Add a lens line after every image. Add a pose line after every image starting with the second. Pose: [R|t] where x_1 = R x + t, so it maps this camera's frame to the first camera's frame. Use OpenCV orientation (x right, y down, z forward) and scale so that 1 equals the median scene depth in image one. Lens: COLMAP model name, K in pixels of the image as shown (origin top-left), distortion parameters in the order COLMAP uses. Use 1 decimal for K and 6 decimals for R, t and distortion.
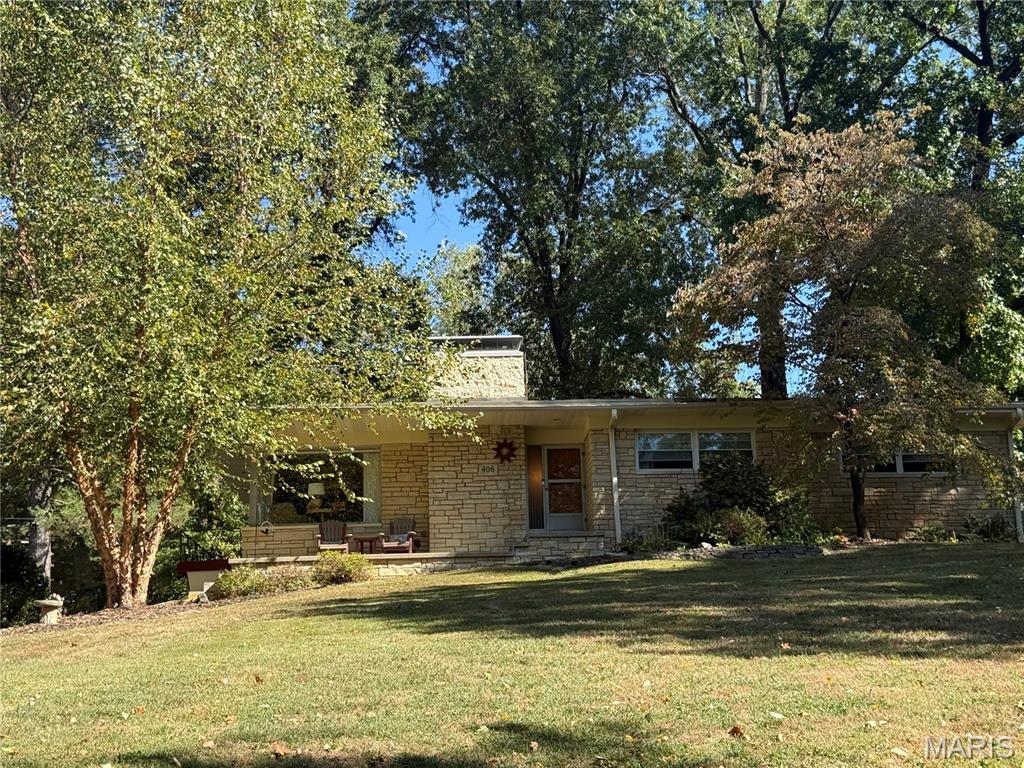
lens RADIAL K [[1463.4, 0, 511.9], [0, 1463.4, 383.9], [0, 0, 1]] dist [0.000597, 0.000000]
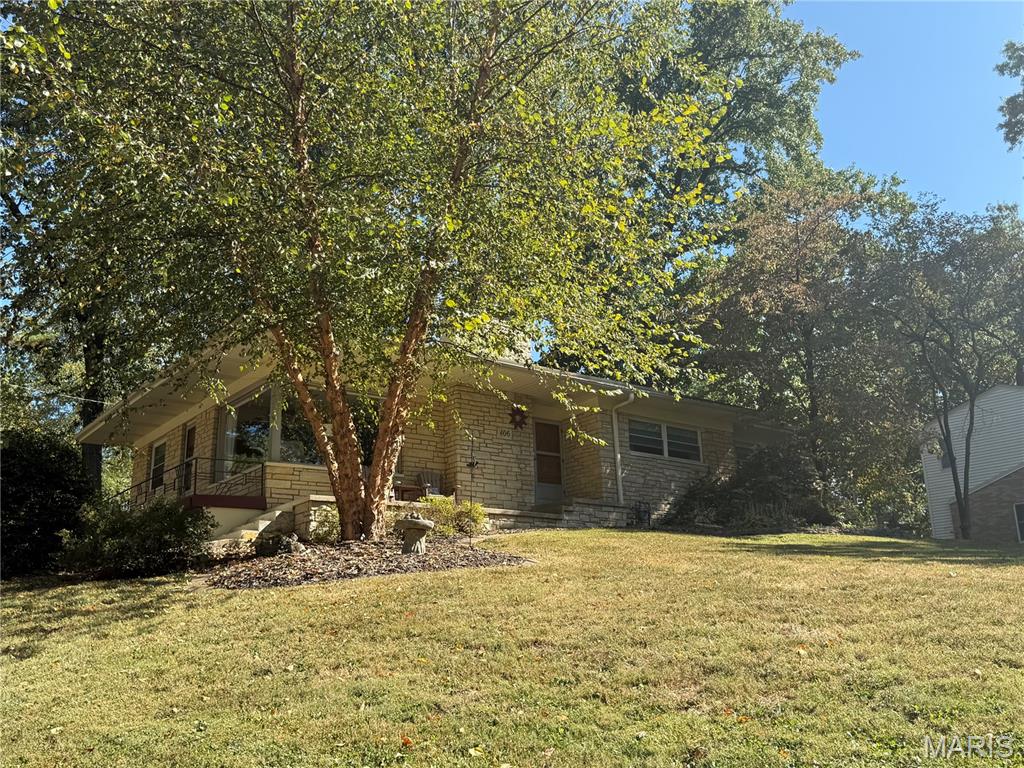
lens RADIAL K [[1009.1, 0, 512.1], [0, 1009.1, 383.9], [0, 0, 1]] dist [-0.000862, 0.000000]
pose [[0.805213, 0.159119, 0.571239, -0.423522], [-0.131775, 0.987254, -0.089251, 0.087177], [-0.578159, -0.003409, 0.815917, 0.422530]]
